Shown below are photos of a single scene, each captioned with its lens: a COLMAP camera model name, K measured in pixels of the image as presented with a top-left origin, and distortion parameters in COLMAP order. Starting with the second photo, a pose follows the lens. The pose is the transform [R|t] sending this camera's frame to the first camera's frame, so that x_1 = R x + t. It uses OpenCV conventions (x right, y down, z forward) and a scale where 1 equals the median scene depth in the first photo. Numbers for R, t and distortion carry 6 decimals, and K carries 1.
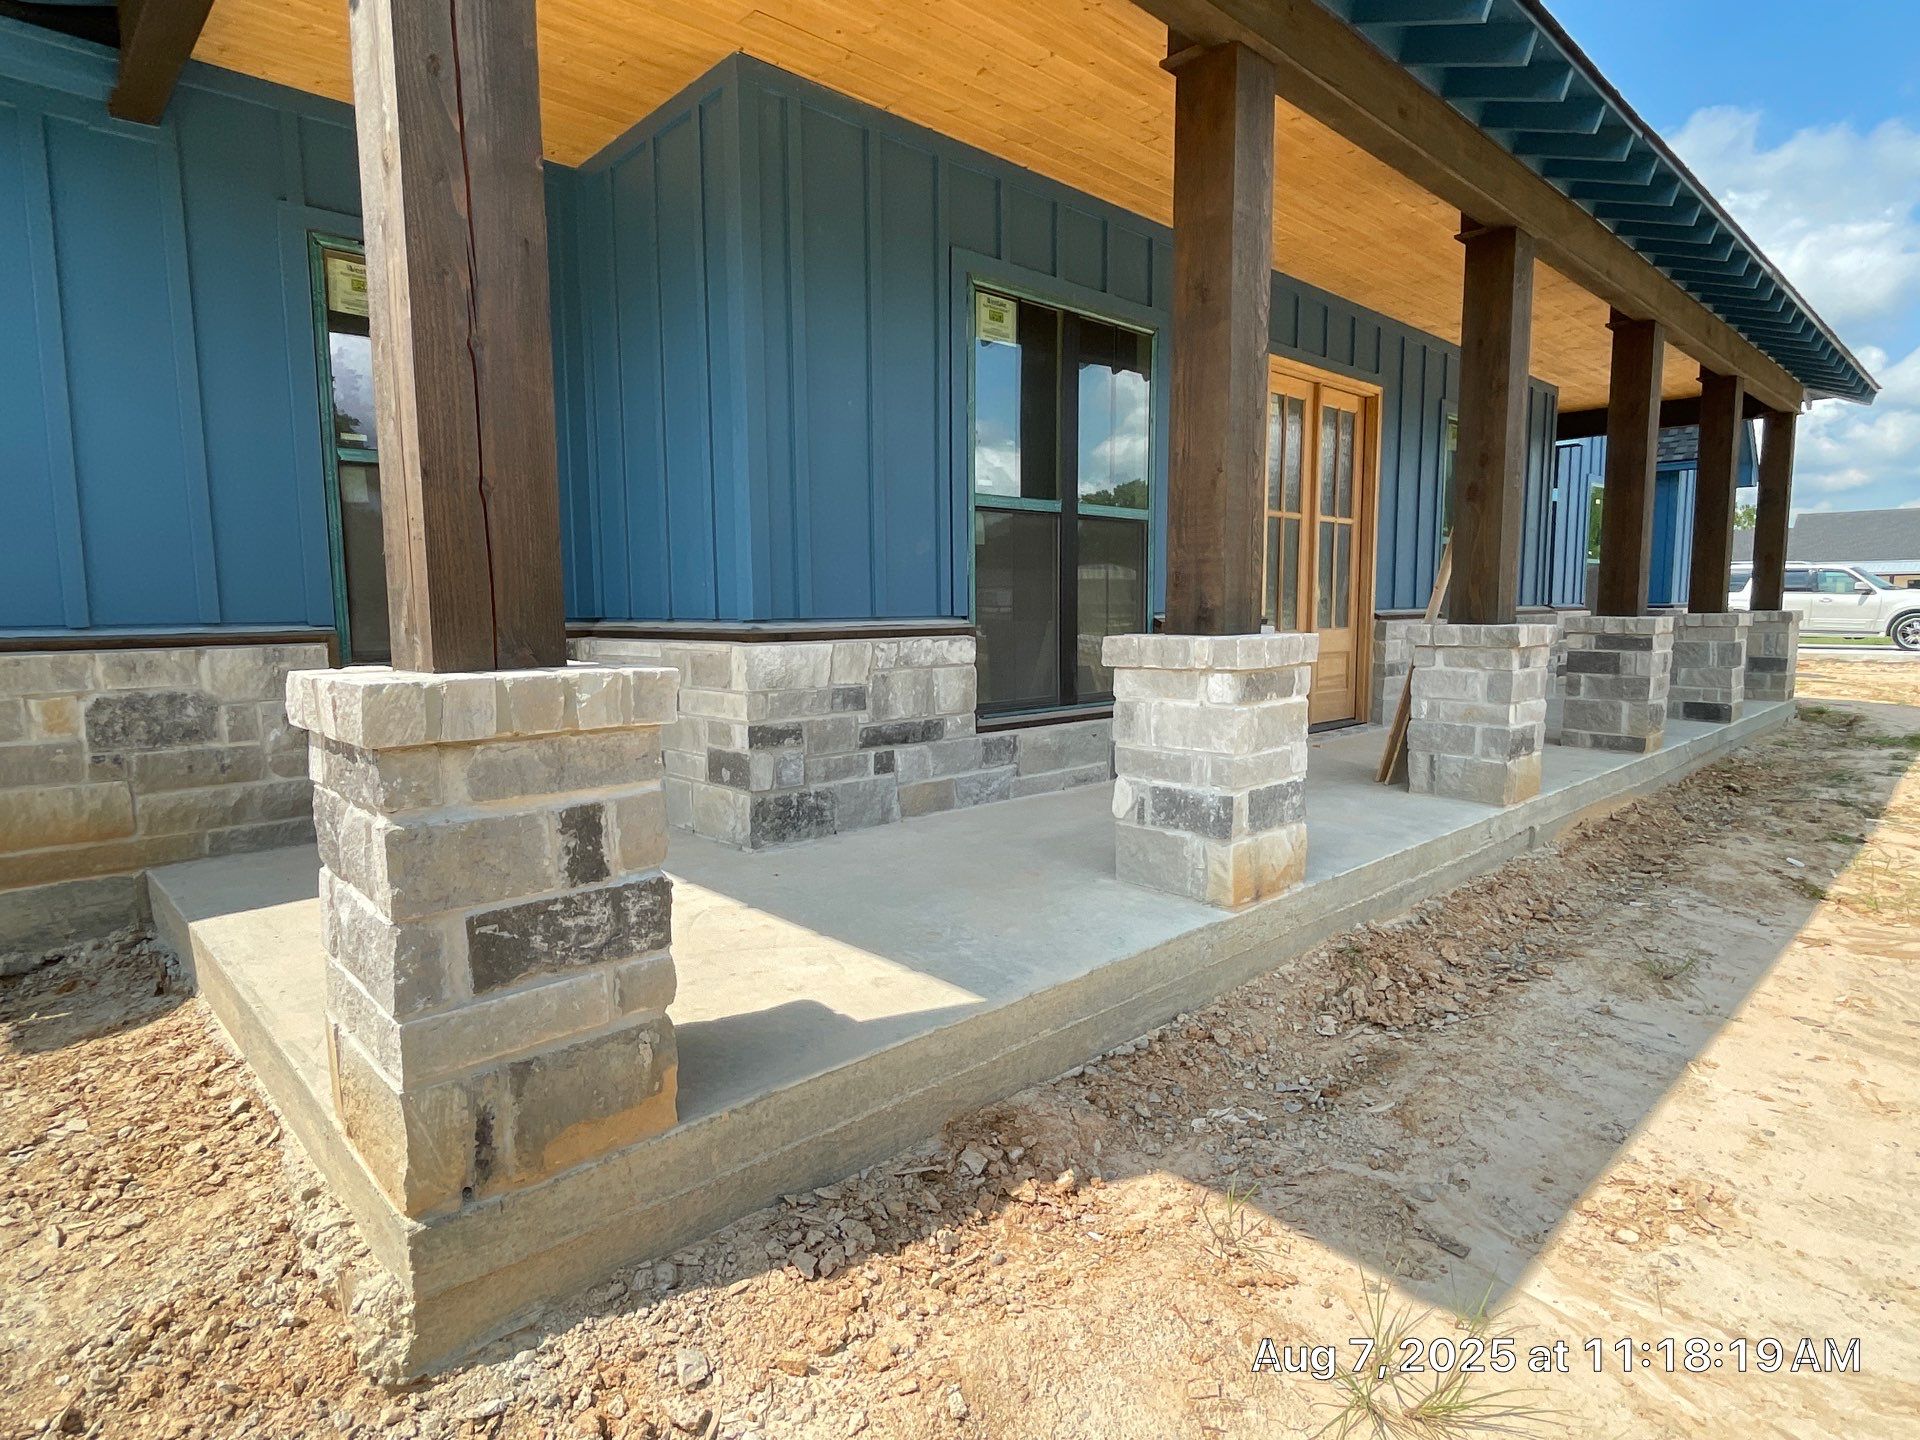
lens RADIAL K [[1045.3, 0, 960.0], [0, 1045.3, 720.0], [0, 0, 1]] dist [-0.000920, 0.000485]
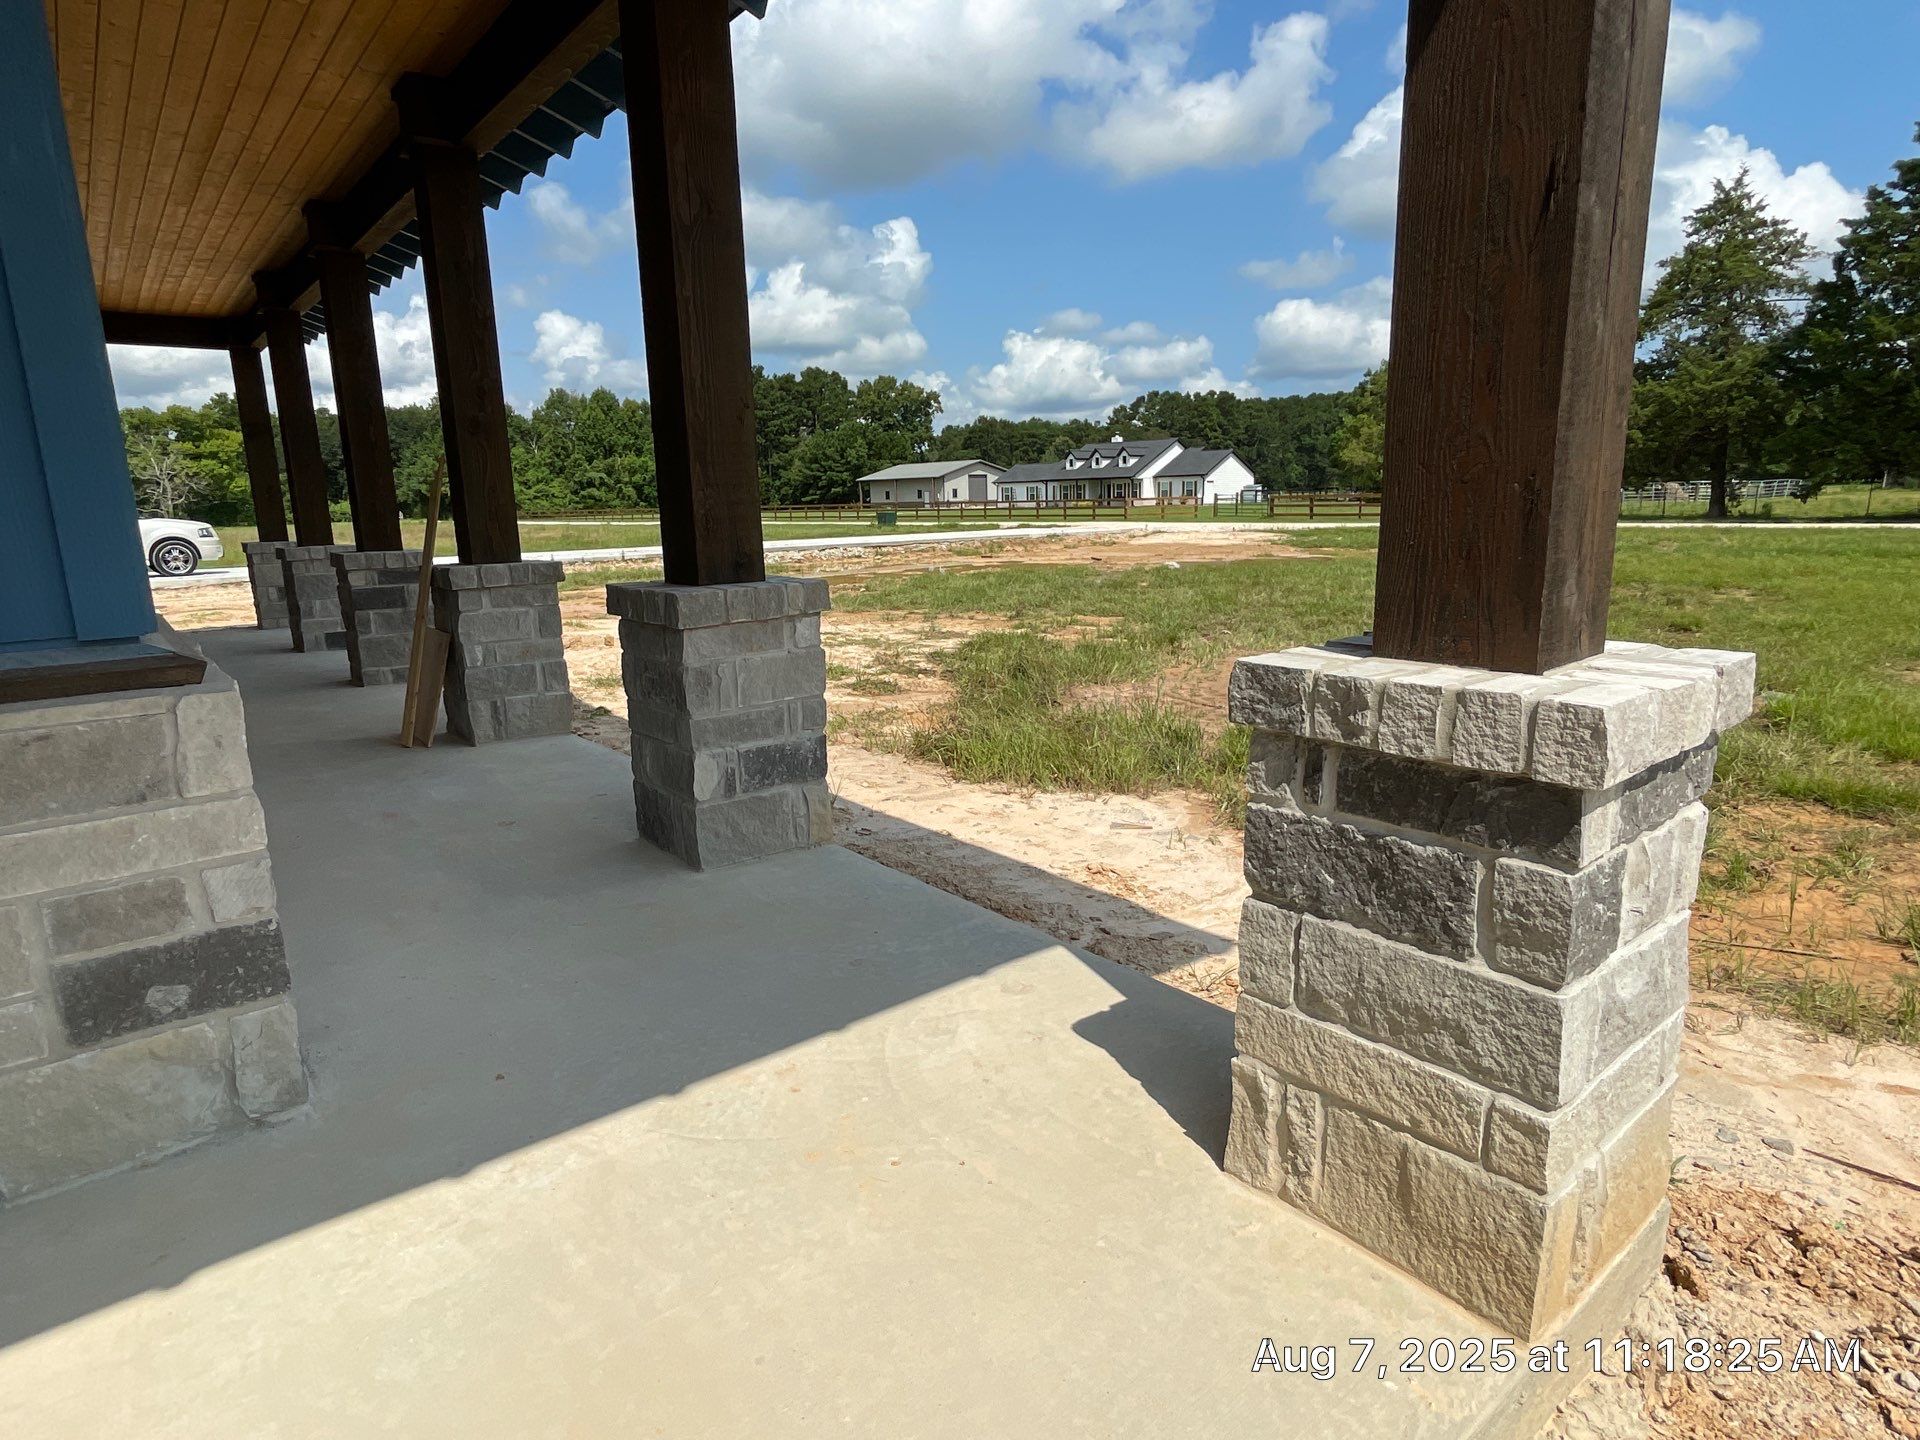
lens RADIAL K [[1045.3, 0, 960.0], [0, 1045.3, 720.0], [0, 0, 1]] dist [-0.000920, 0.000485]
pose [[0.066032, -0.198903, 0.977792, -0.598697], [0.132575, 0.972992, 0.188974, -0.095840], [-0.988971, 0.117152, 0.090618, 0.629082]]
